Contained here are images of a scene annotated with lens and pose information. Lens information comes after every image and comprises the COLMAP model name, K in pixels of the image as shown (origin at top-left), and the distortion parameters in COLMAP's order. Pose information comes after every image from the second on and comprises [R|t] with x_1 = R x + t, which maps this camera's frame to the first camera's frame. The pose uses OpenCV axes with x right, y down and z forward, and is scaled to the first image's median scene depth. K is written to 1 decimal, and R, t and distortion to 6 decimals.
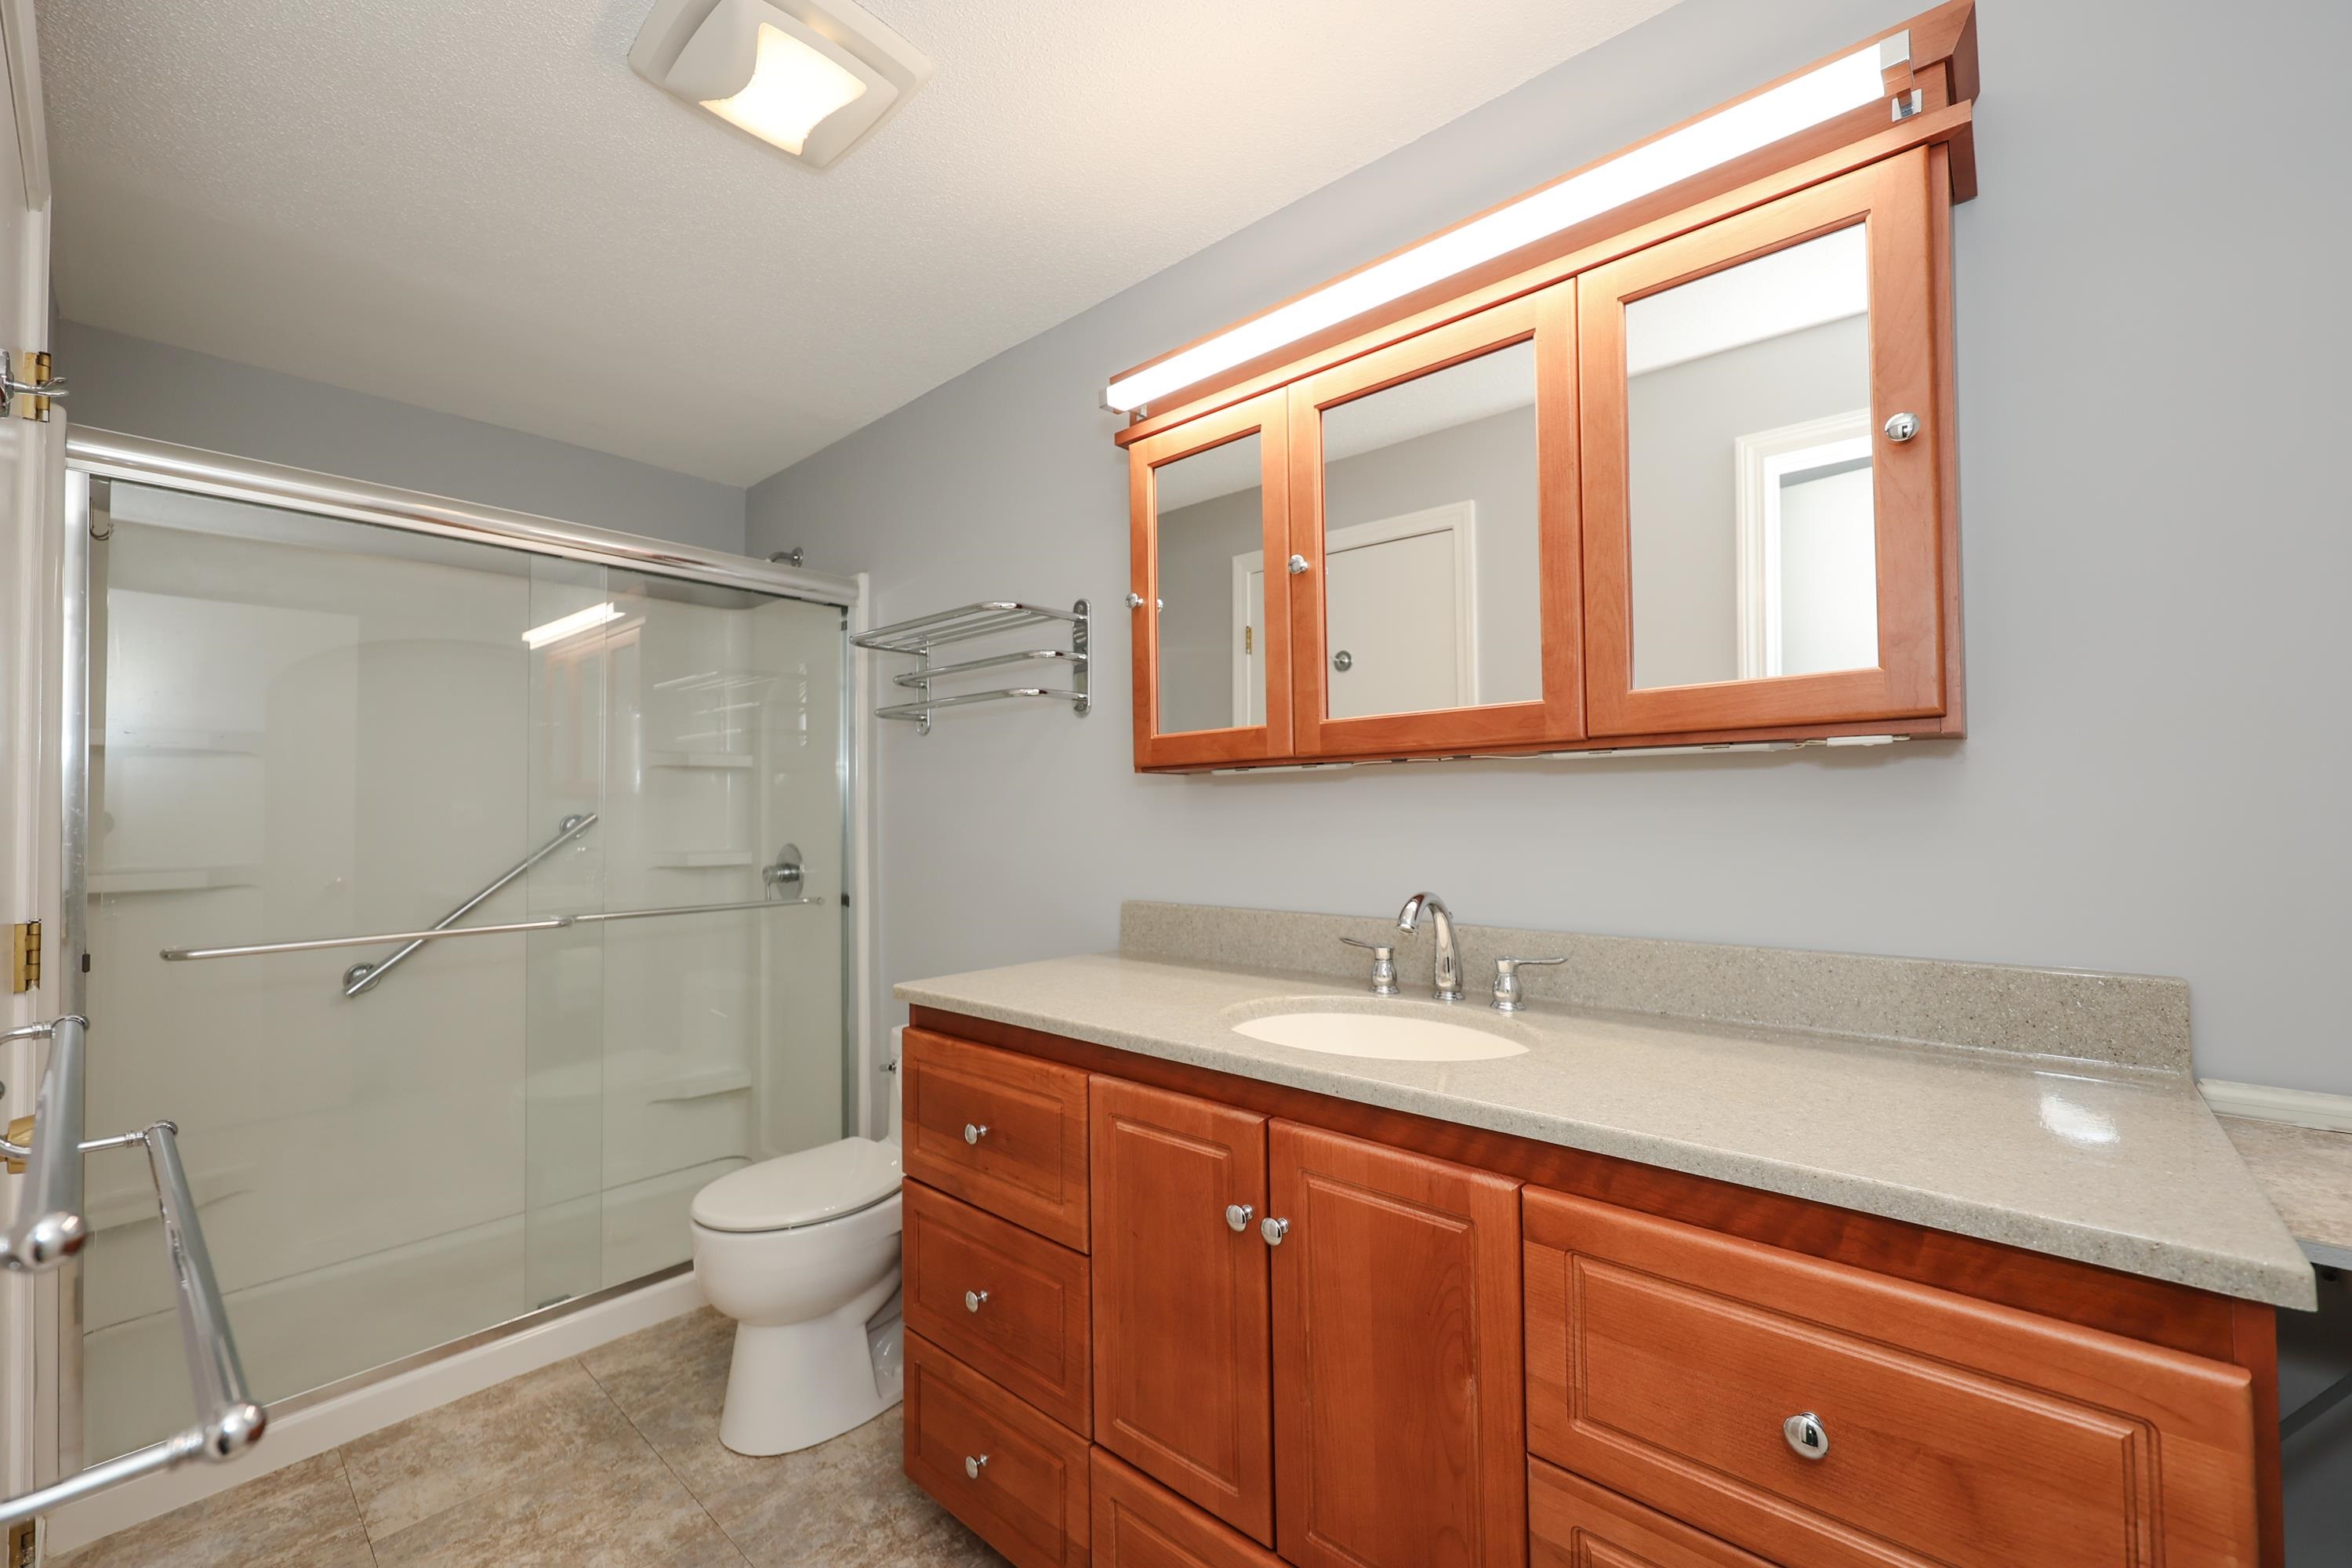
lens RADIAL K [[960.4, 0, 1179.7], [0, 960.4, 792.0], [0, 0, 1]] dist [0.002665, -0.001045]
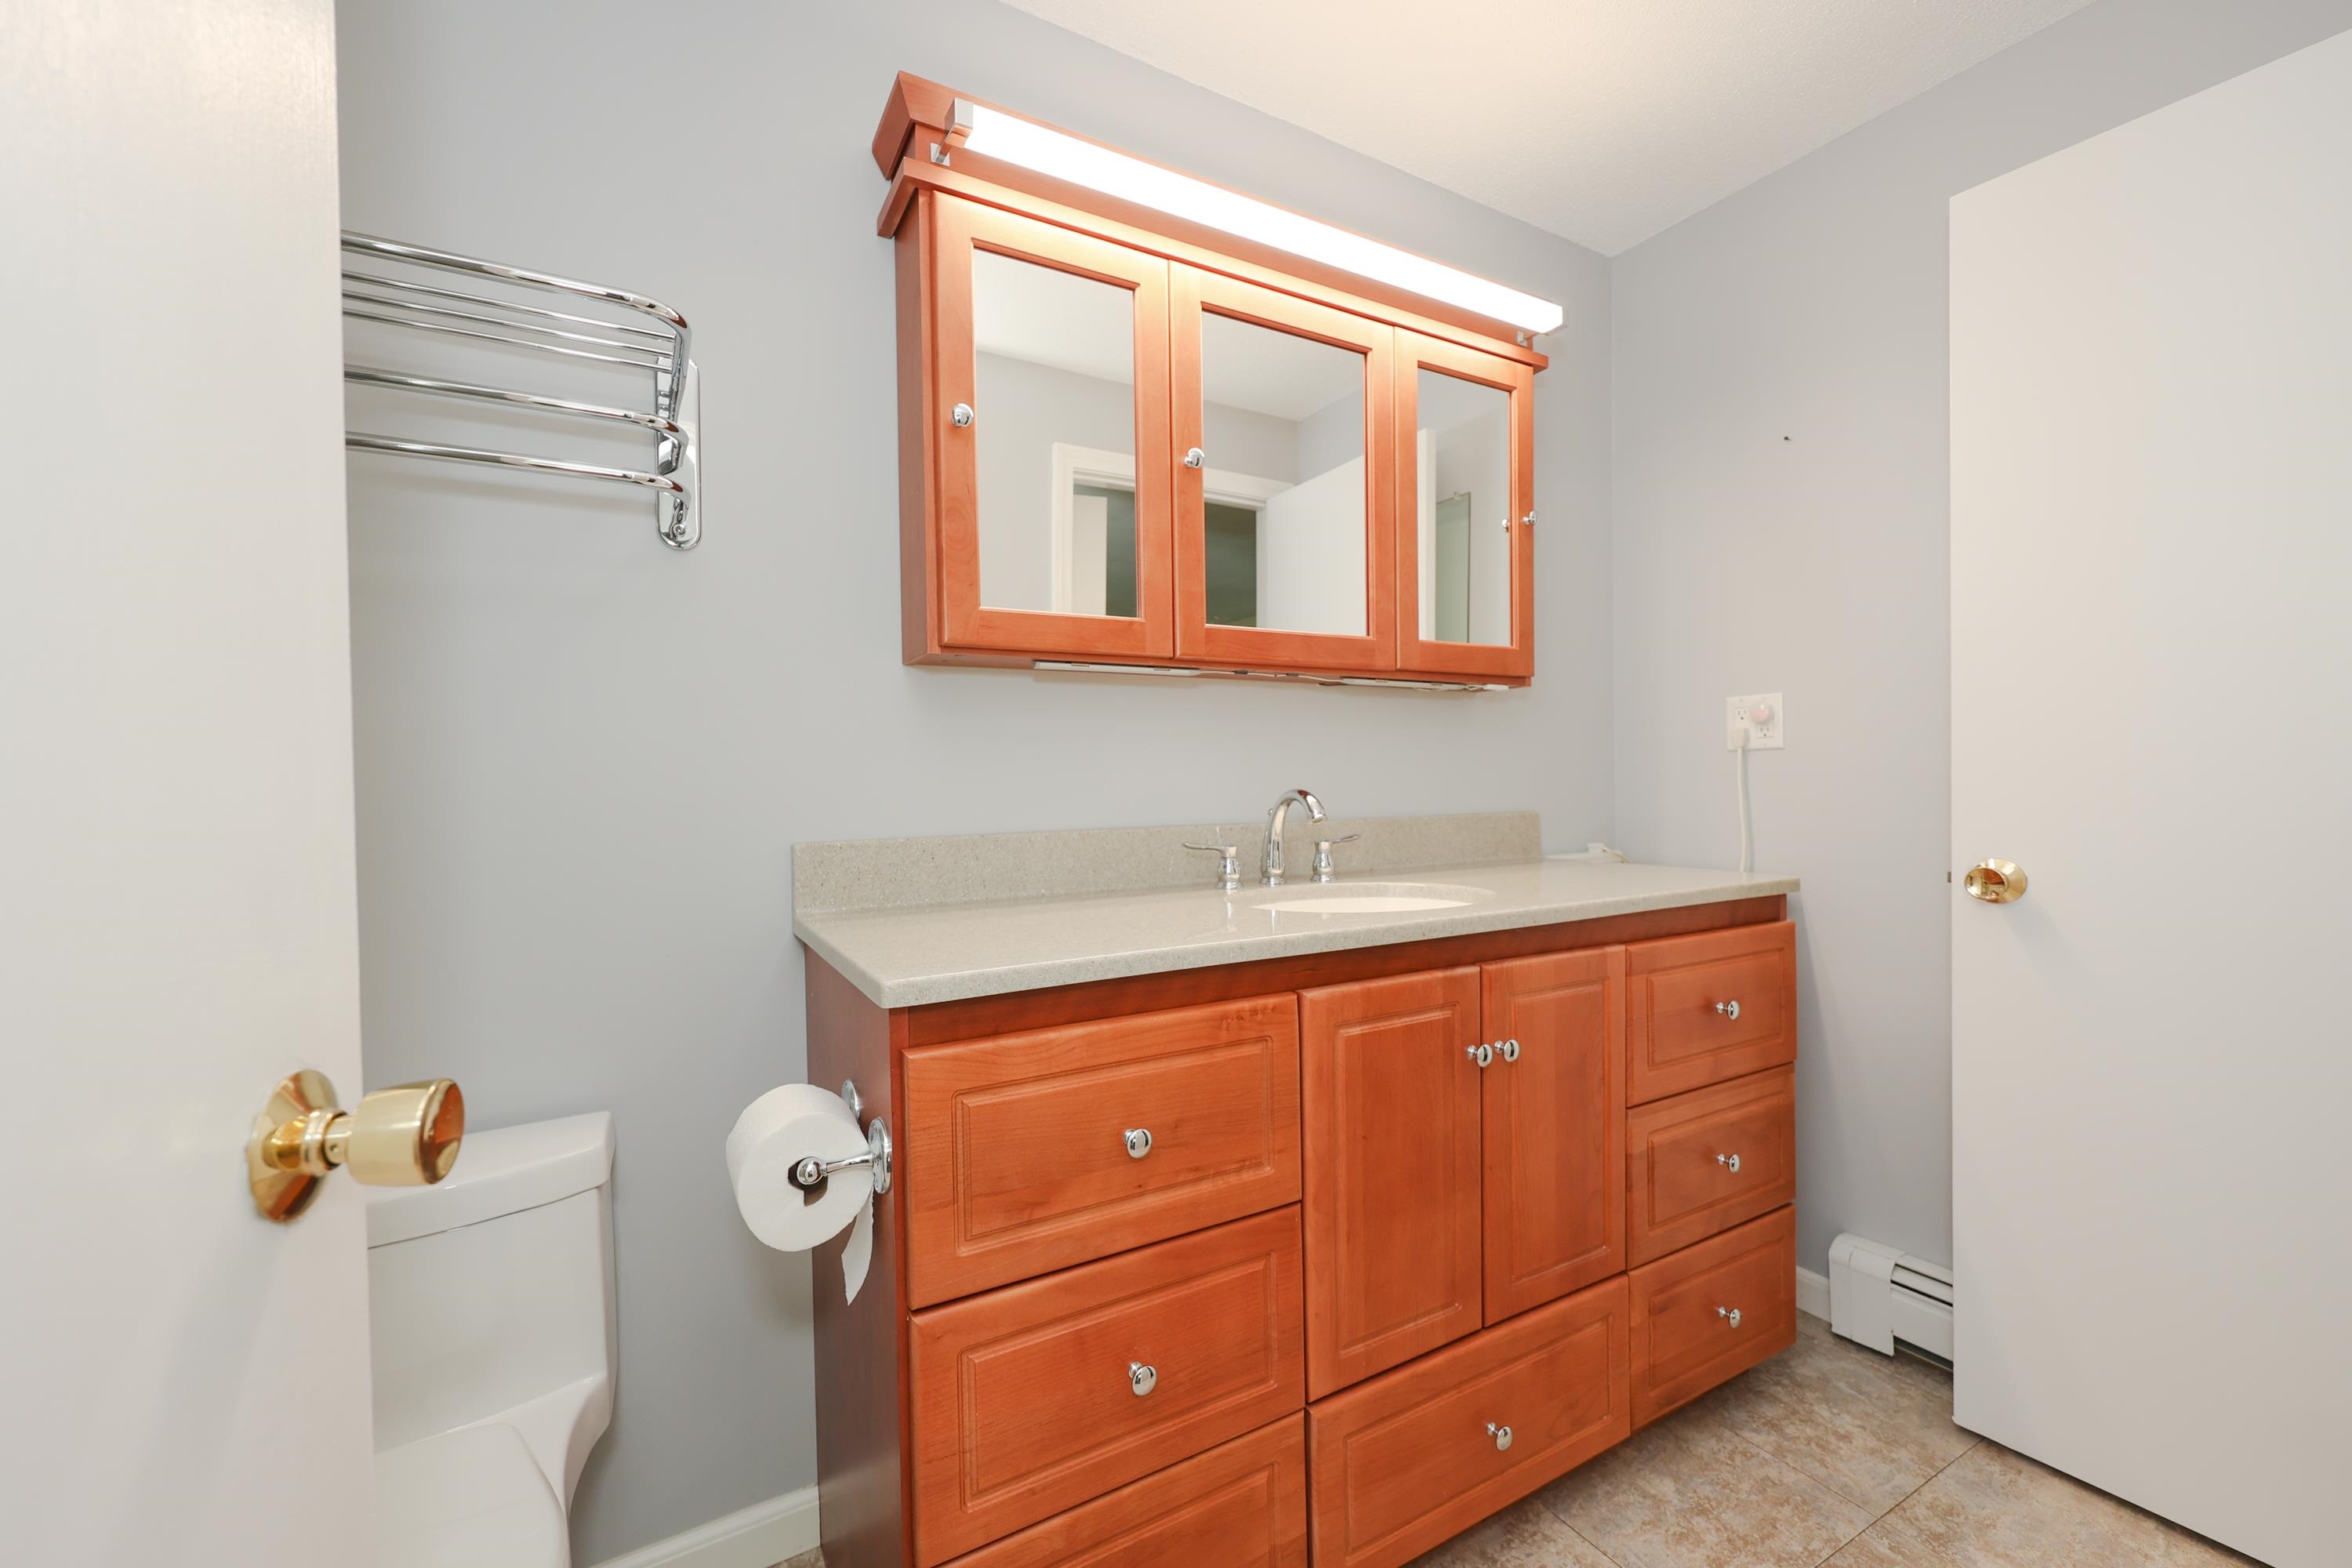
lens RADIAL K [[960.4, 0, 1183.6], [0, 960.4, 786.1], [0, 0, 1]] dist [0.002665, -0.001045]
pose [[0.302446, -0.000408, 0.953167, -0.998828], [-0.017434, 0.999830, 0.005960, 0.111016], [-0.953007, -0.018420, 0.302387, 0.888590]]
